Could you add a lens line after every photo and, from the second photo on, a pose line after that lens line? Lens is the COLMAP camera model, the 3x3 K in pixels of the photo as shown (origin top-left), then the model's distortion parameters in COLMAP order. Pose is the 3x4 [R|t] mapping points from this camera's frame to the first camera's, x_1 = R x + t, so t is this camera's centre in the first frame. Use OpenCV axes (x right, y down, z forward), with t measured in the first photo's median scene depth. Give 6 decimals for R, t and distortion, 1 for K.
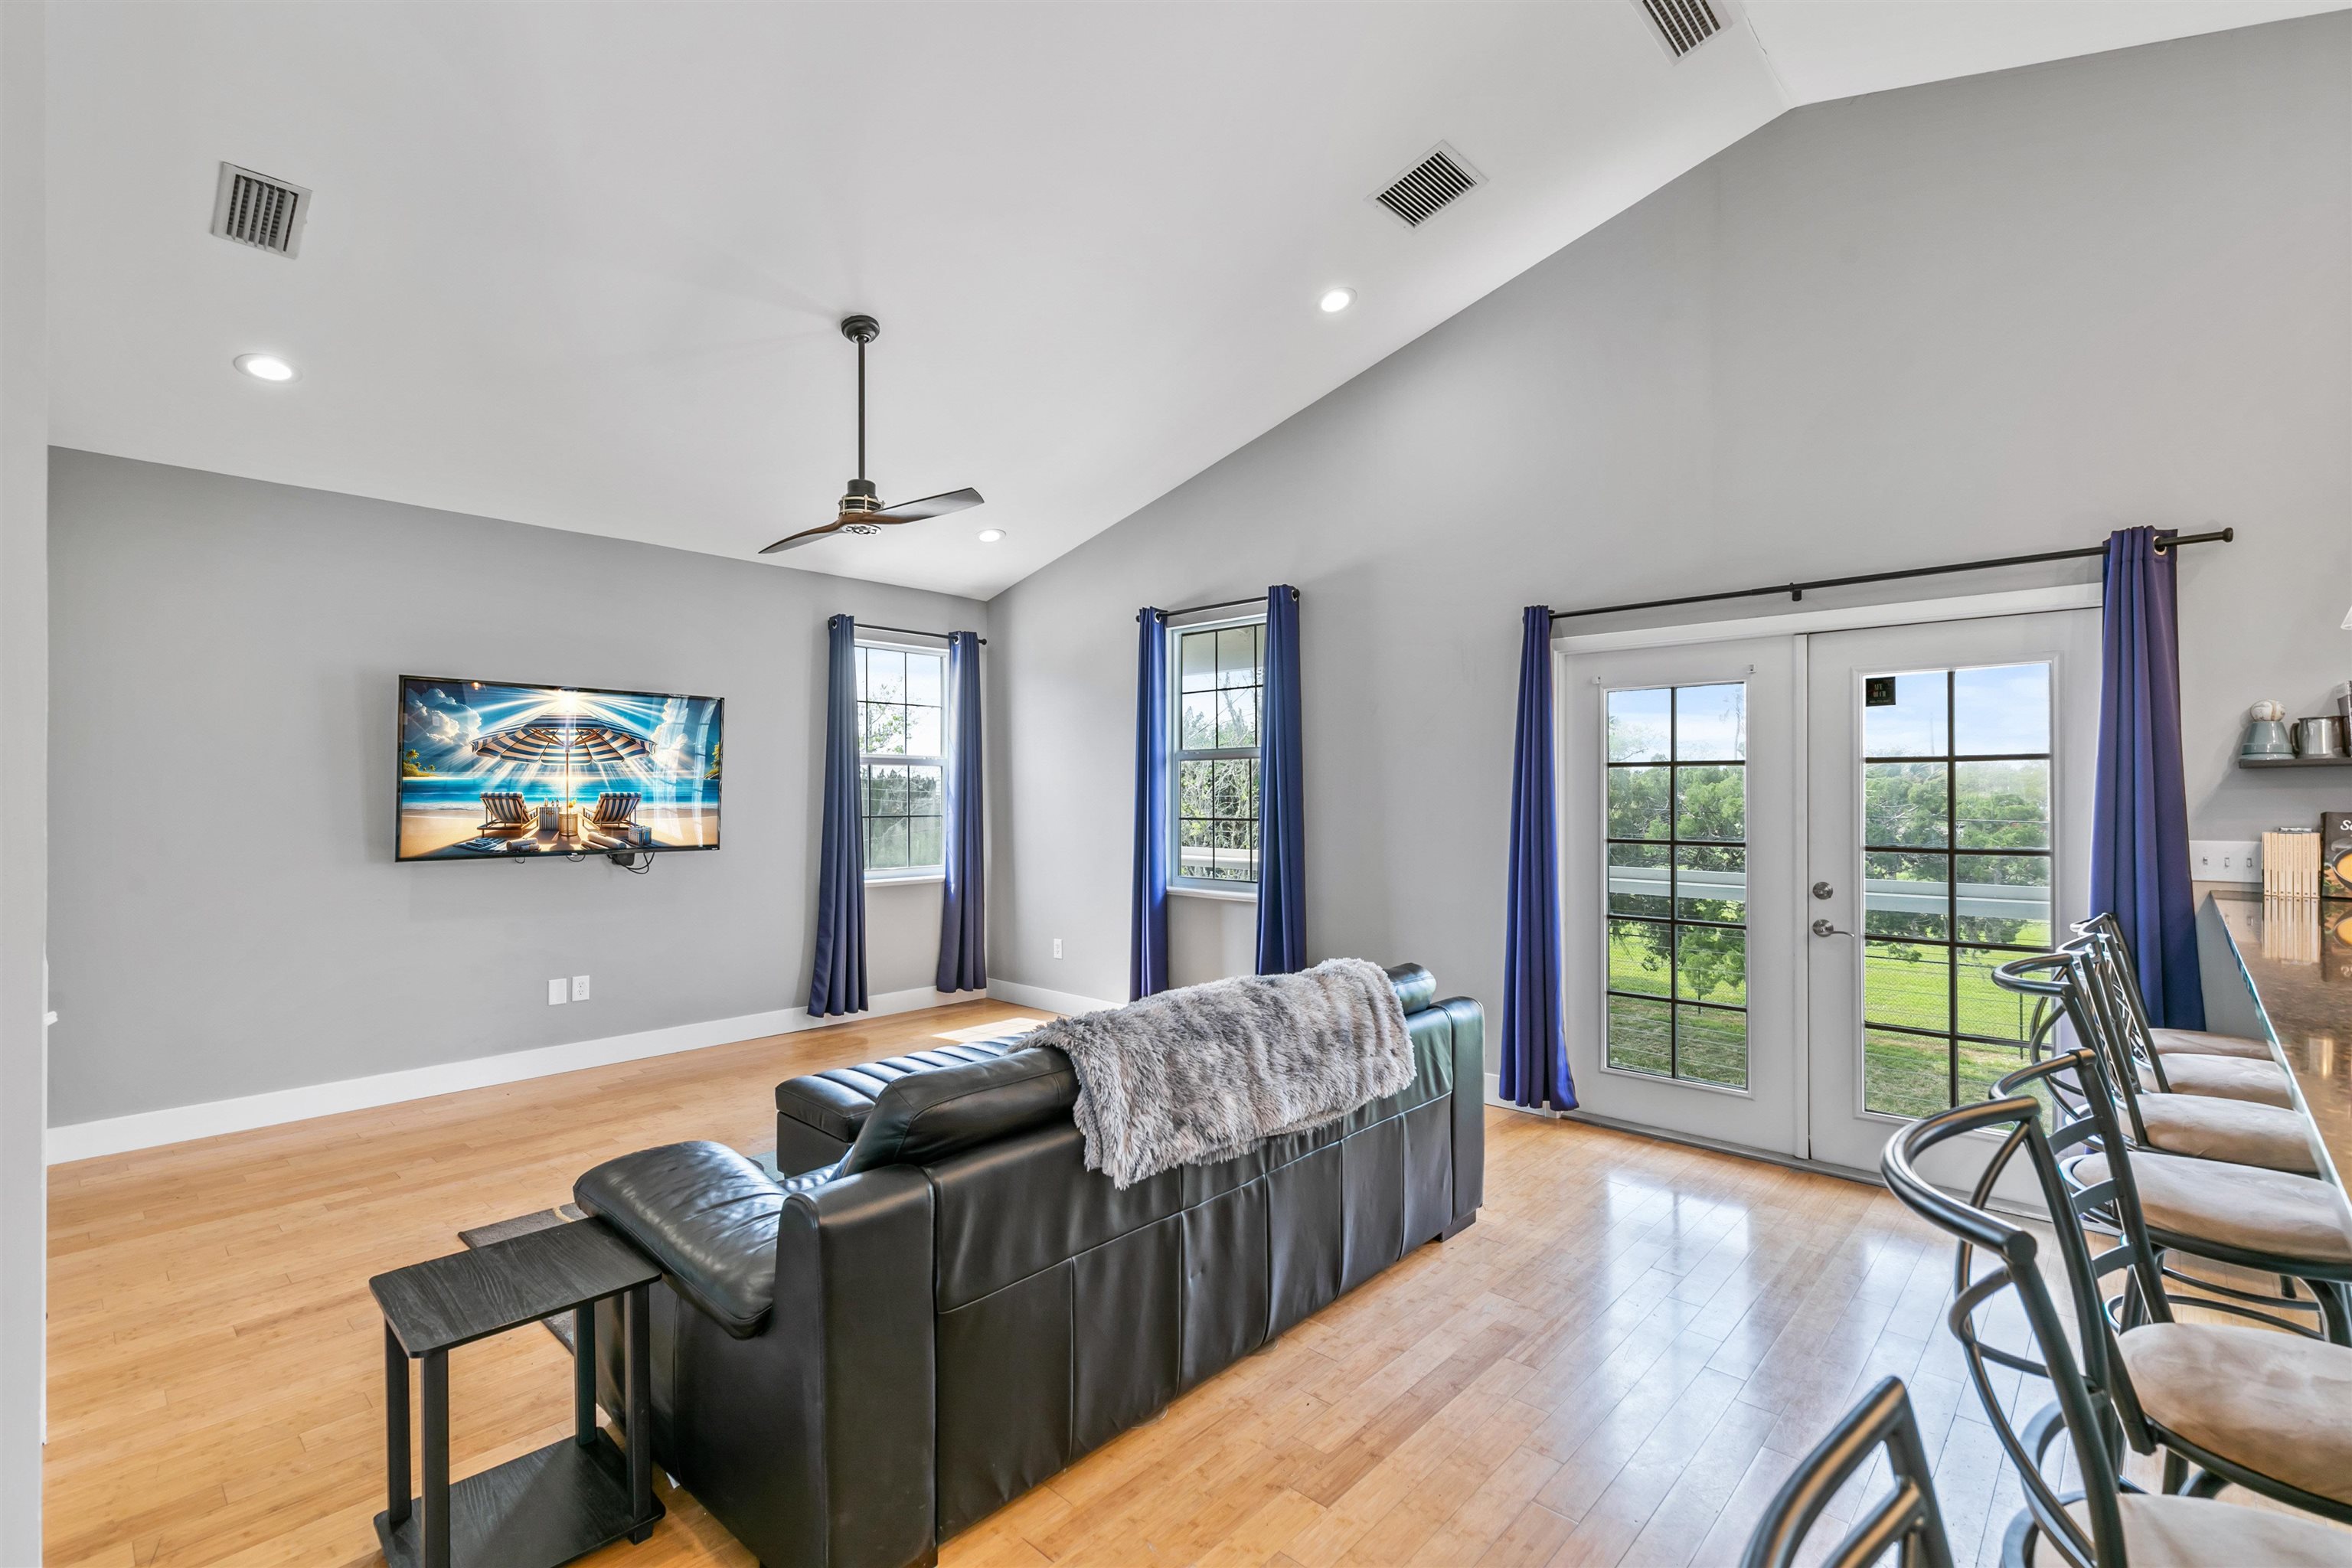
lens RADIAL K [[1051.8, 0, 1171.2], [0, 1051.8, 788.0], [0, 0, 1]] dist [-0.001038, -0.000012]
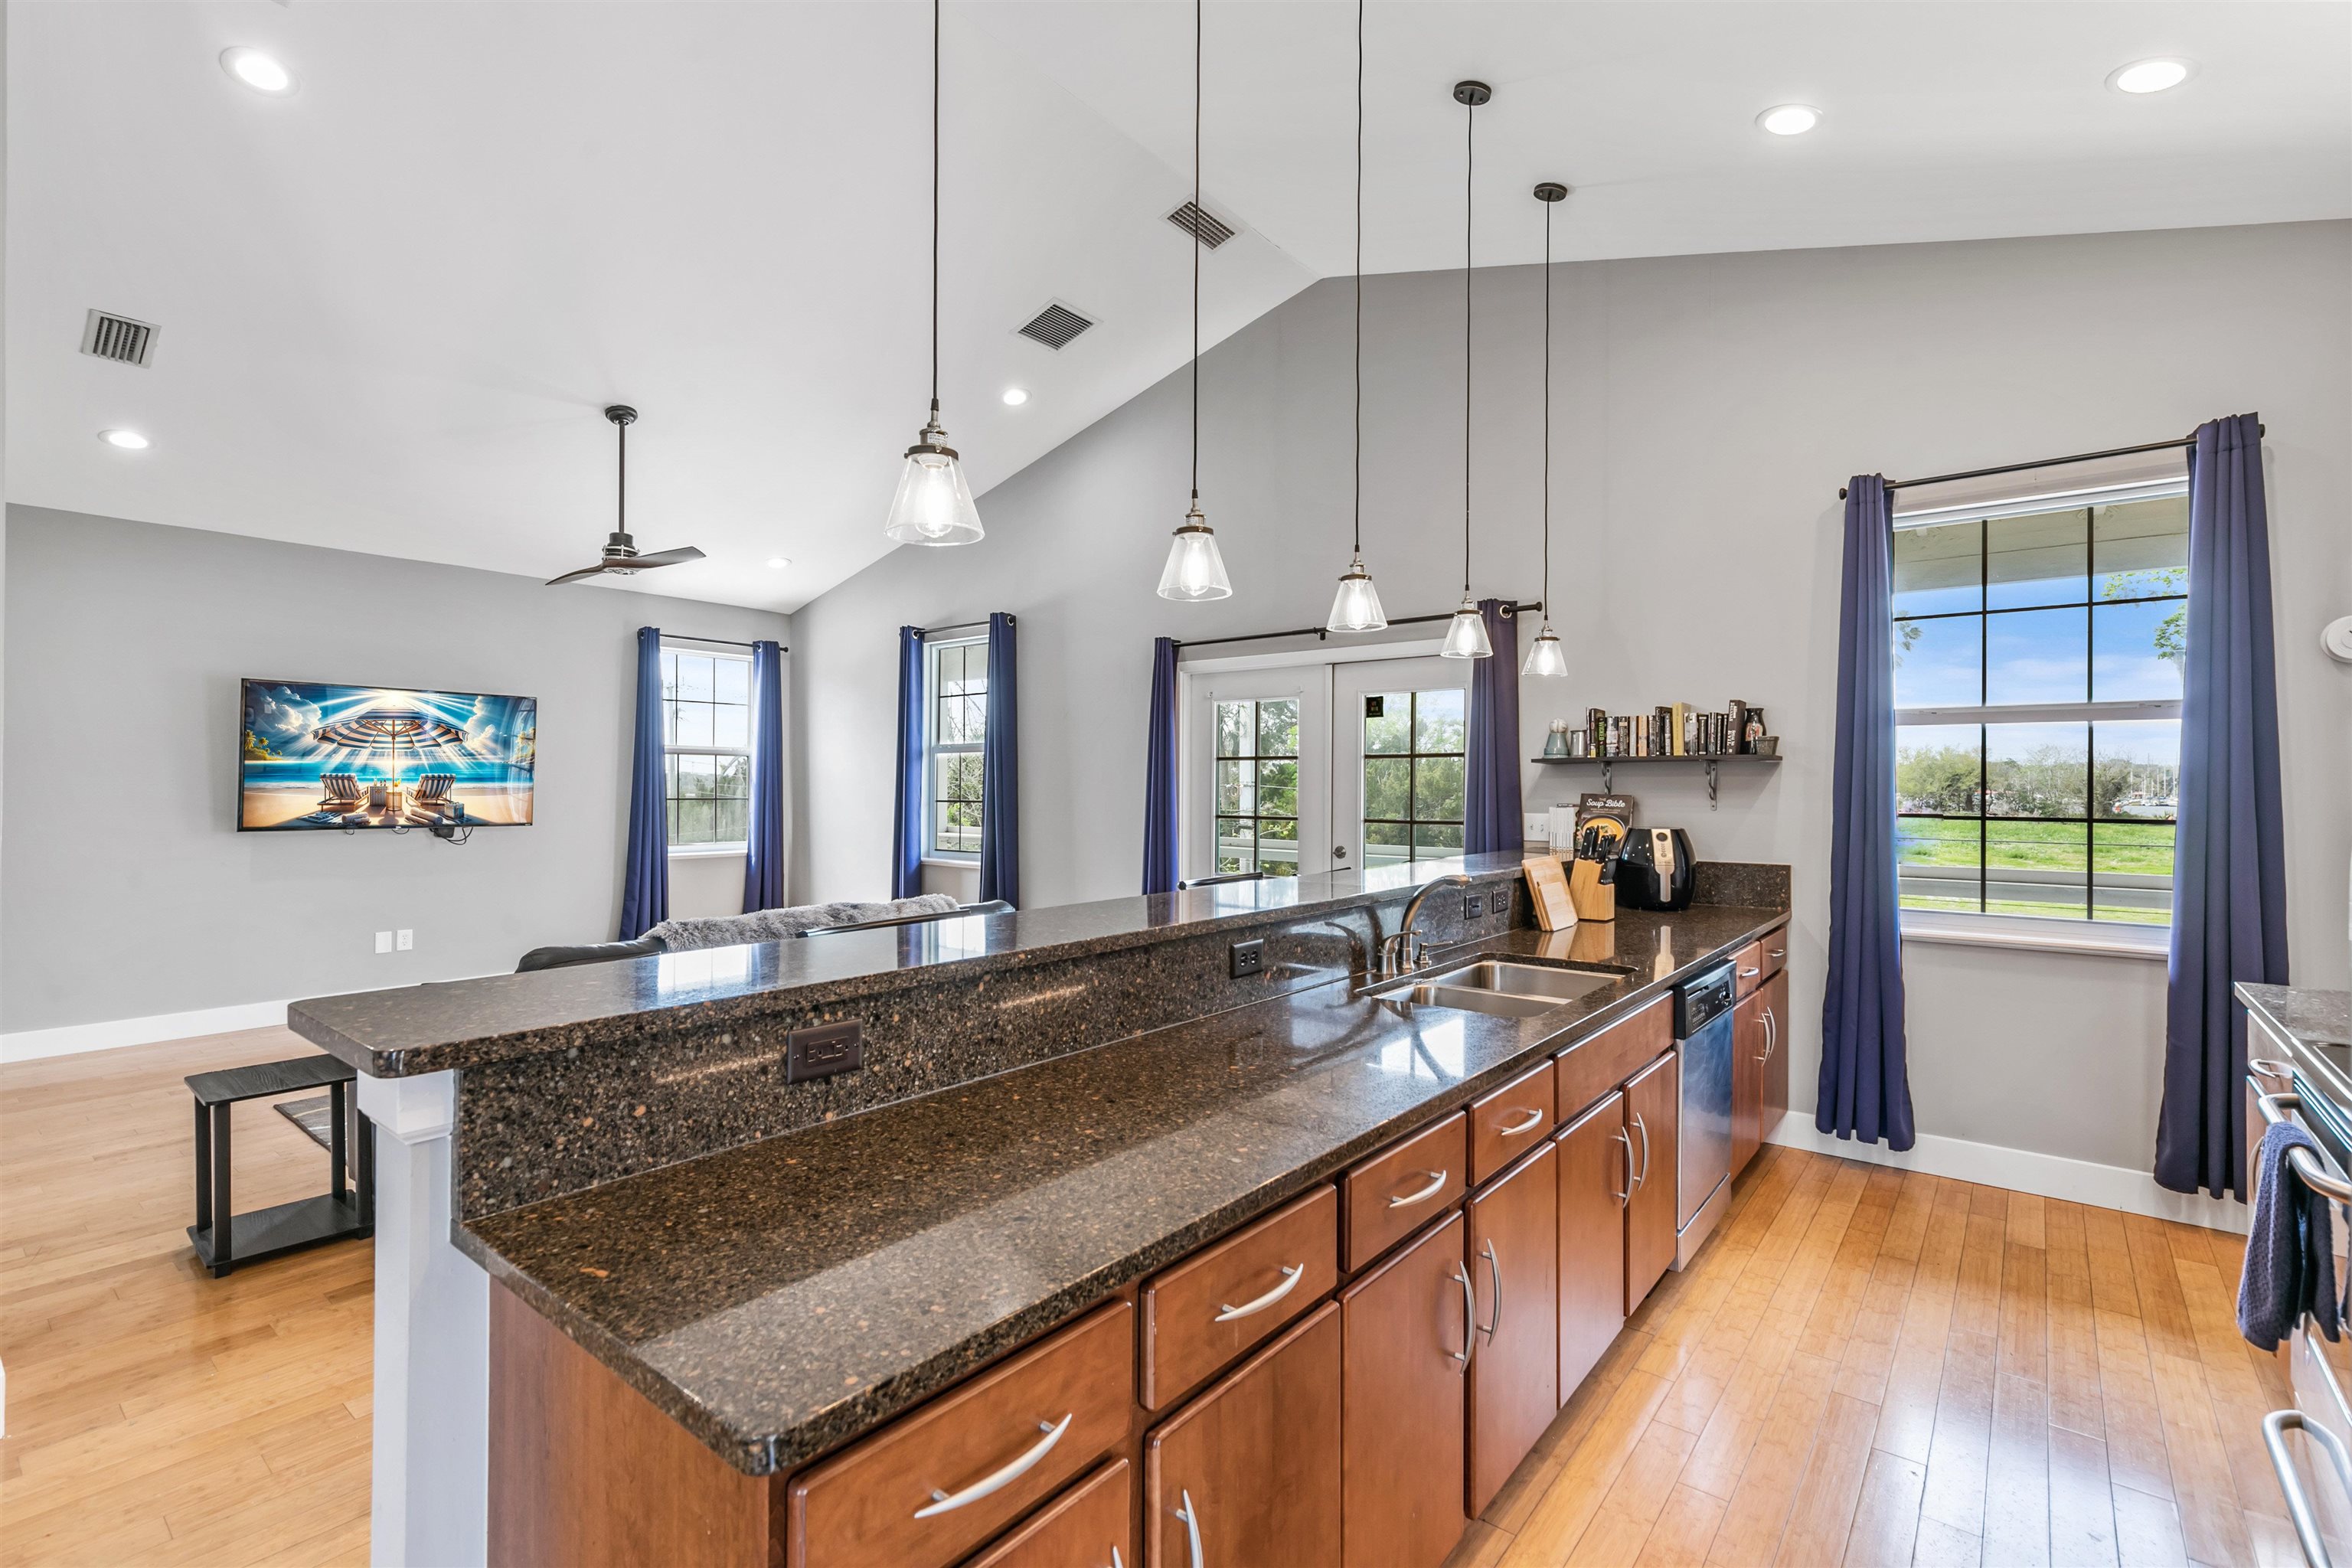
lens RADIAL K [[1051.8, 0, 1181.5], [0, 1051.8, 781.1], [0, 0, 1]] dist [-0.001038, -0.000012]
pose [[0.997314, 0.007463, 0.072862, 0.235204], [-0.007488, 0.999972, 0.000073, 0.004875], [-0.072860, -0.000618, 0.997342, -0.262772]]
